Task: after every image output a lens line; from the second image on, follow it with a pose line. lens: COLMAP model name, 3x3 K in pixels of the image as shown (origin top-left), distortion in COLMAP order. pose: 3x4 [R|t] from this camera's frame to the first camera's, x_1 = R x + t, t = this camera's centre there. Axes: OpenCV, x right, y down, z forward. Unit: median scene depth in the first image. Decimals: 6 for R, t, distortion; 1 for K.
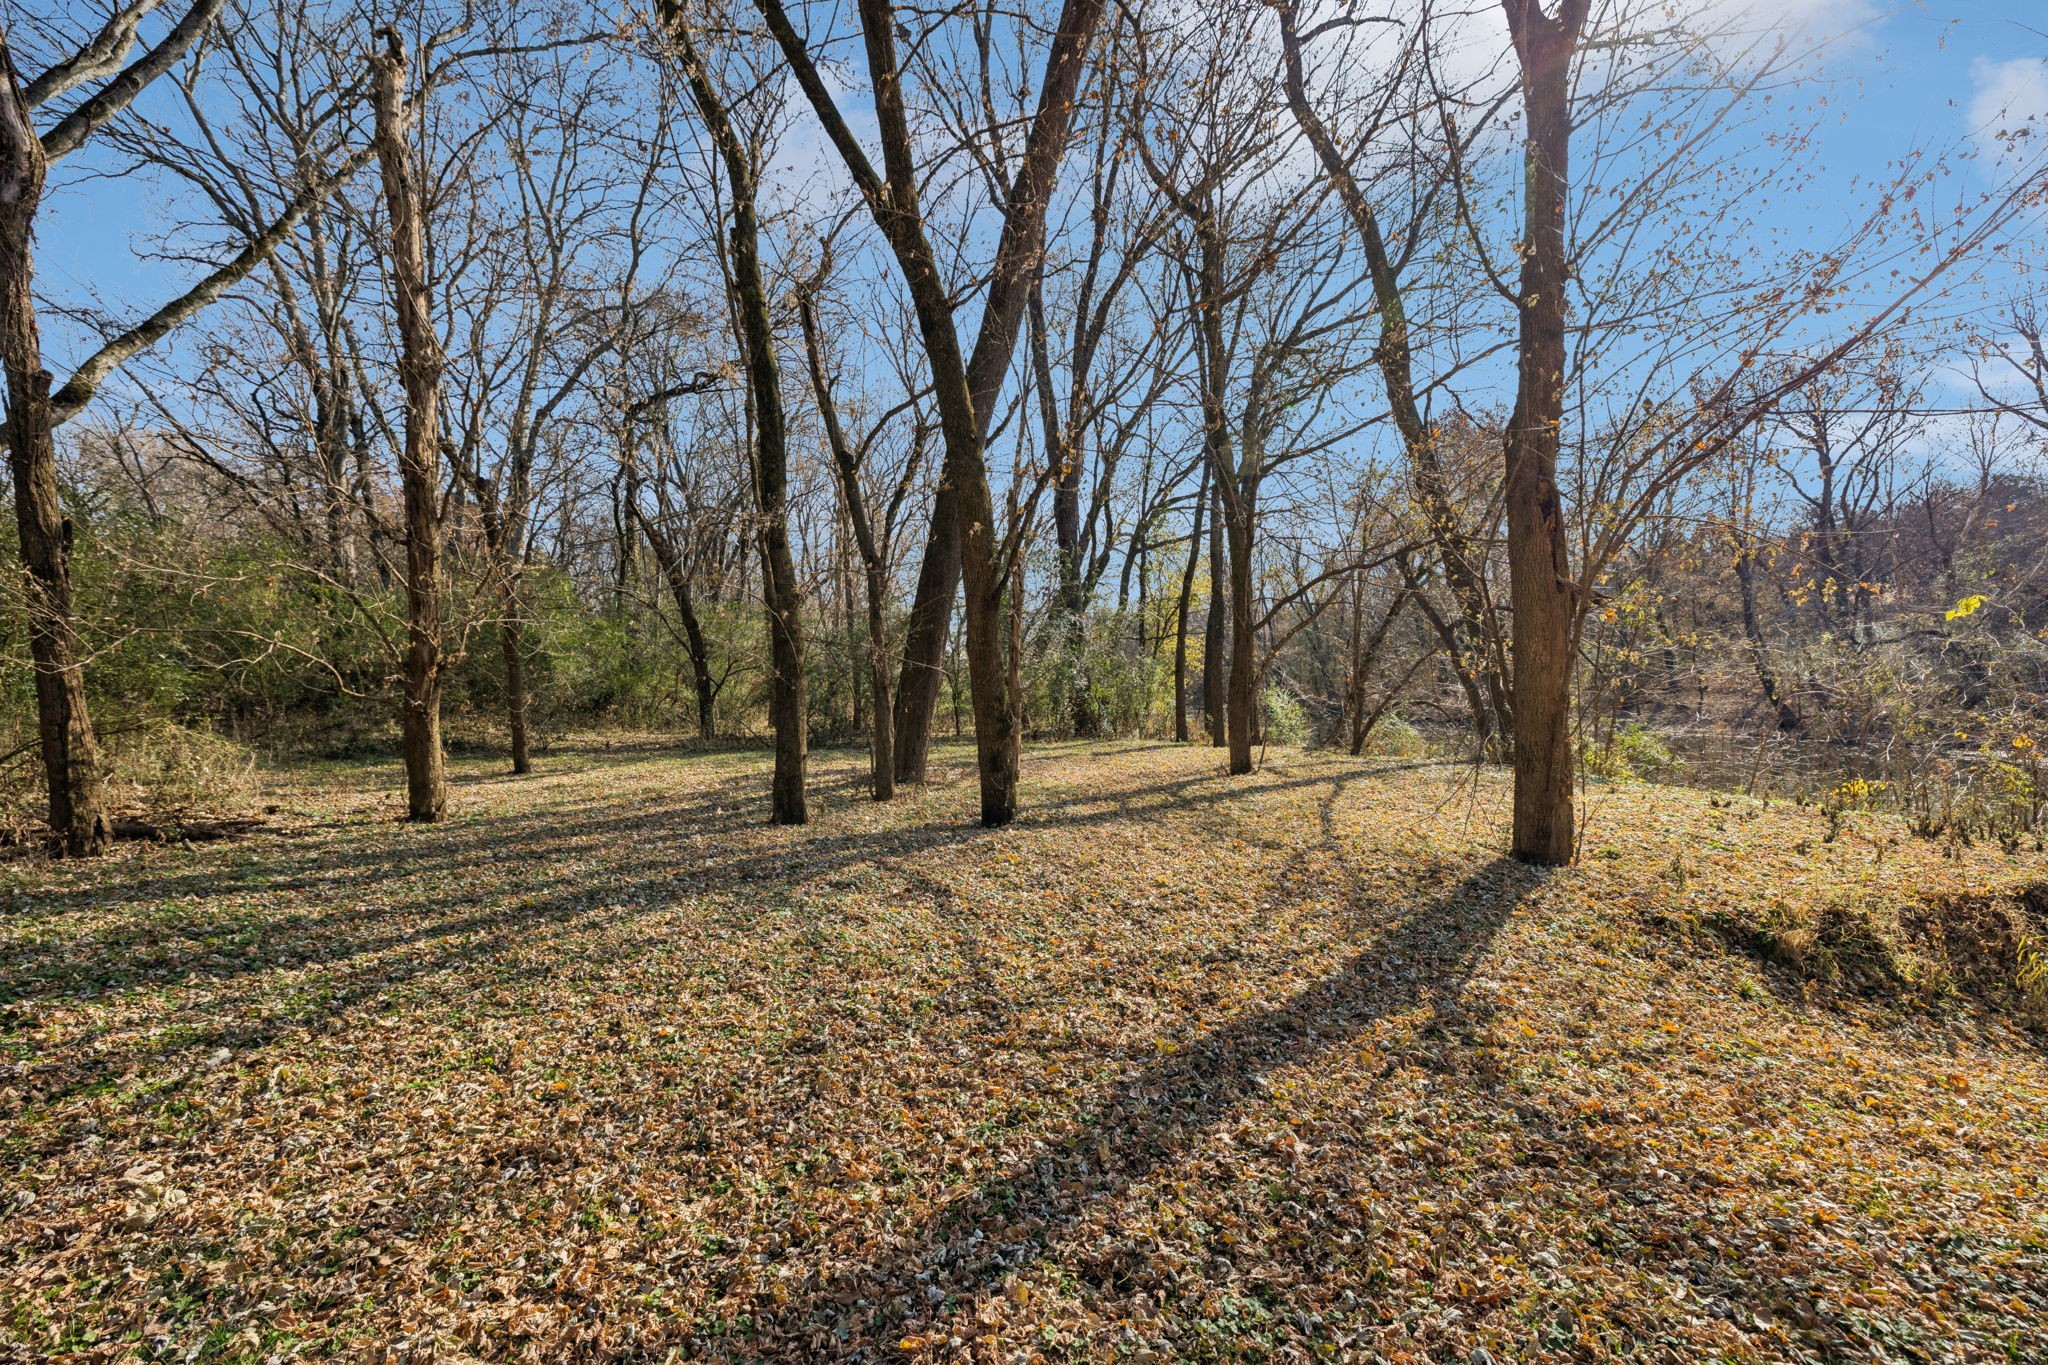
lens RADIAL K [[873.2, 0, 1005.6], [0, 873.2, 682.4], [0, 0, 1]] dist [0.000841, 0.000626]
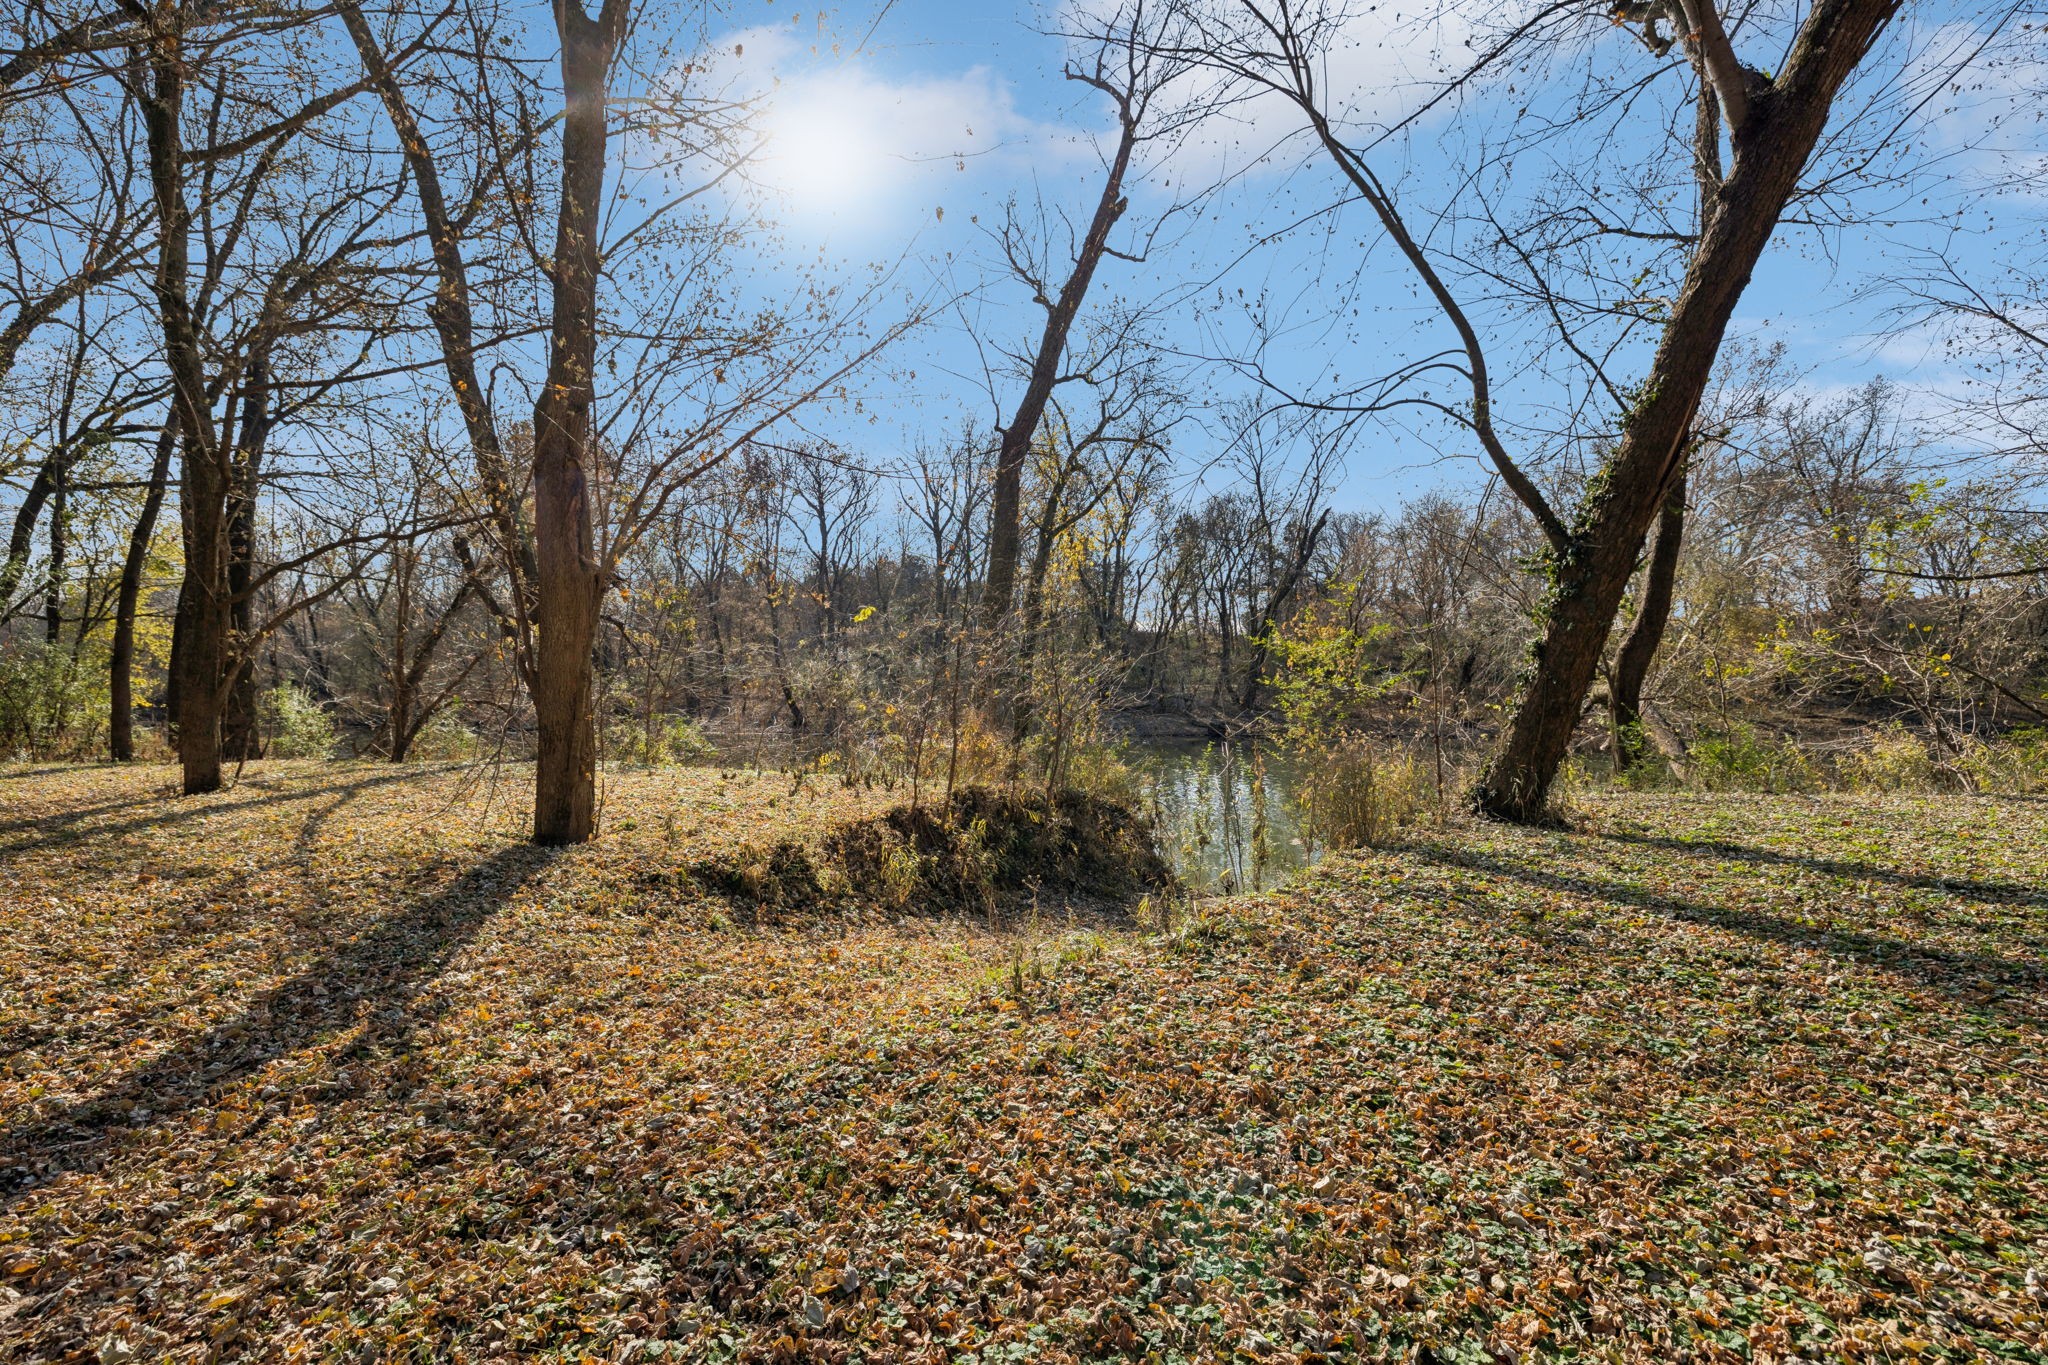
lens RADIAL K [[873.2, 0, 1016.2], [0, 873.2, 685.6], [0, 0, 1]] dist [0.000841, 0.000626]
pose [[0.565435, 0.007450, 0.824759, 0.095654], [-0.000850, 0.999964, -0.008449, 0.038467], [-0.824792, 0.004076, 0.565421, 0.020627]]
